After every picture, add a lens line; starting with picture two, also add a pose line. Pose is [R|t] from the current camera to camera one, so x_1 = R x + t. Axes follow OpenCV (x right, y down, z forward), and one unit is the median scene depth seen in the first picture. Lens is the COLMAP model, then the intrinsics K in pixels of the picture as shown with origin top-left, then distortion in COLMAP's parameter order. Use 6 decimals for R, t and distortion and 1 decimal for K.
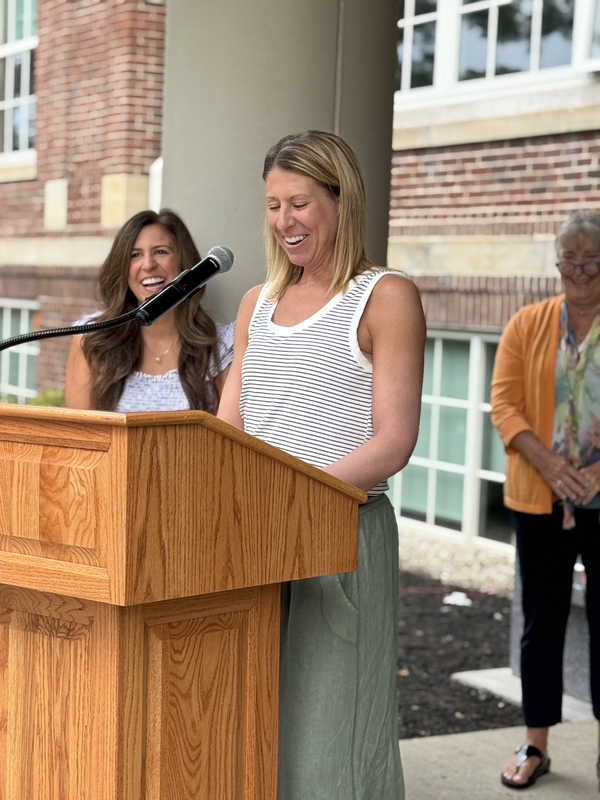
lens RADIAL K [[1730.1, 0, 300.0], [0, 1730.1, 400.0], [0, 0, 1]] dist [0.304406, -0.060247]
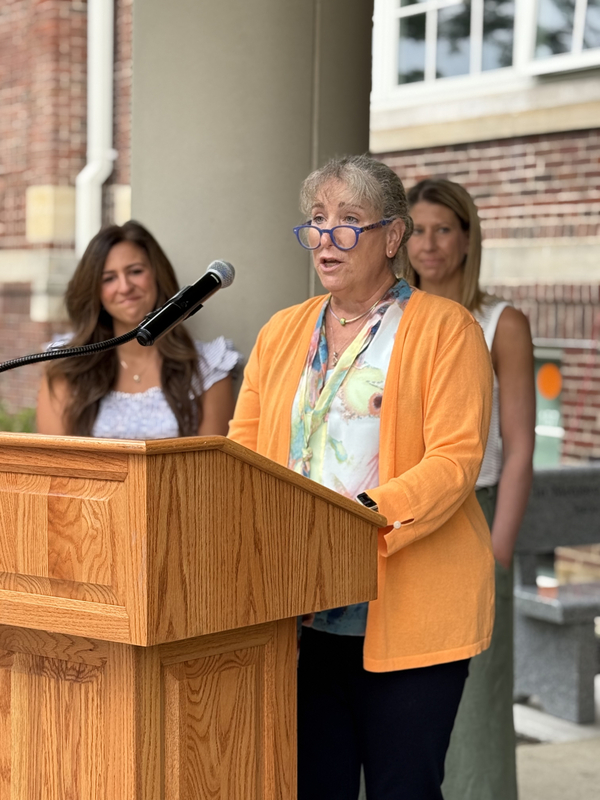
lens RADIAL K [[1767.3, 0, 300.0], [0, 1767.3, 400.0], [0, 0, 1]] dist [0.279892, 0.069254]
pose [[0.998757, -0.022892, 0.044271, -0.051020], [0.023202, 0.999710, -0.006517, -0.005304], [-0.044109, 0.007536, 0.998998, 0.034911]]
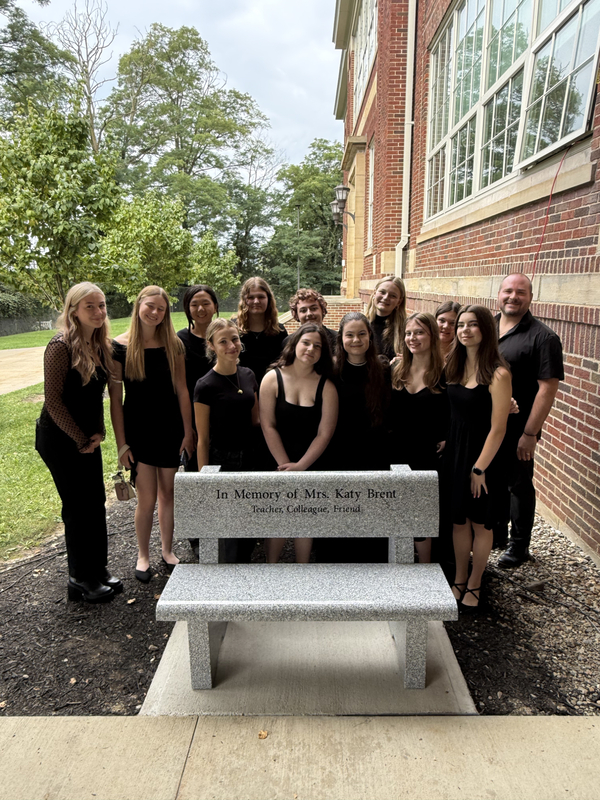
lens RADIAL K [[538.8, 0, 300.0], [0, 538.8, 400.0], [0, 0, 1]] dist [0.000023, -0.000066]
pose [[0.865198, 0.078807, -0.495199, 0.951800], [-0.011491, 0.990429, 0.137541, -0.174855], [0.501299, -0.113310, 0.857823, 1.767796]]
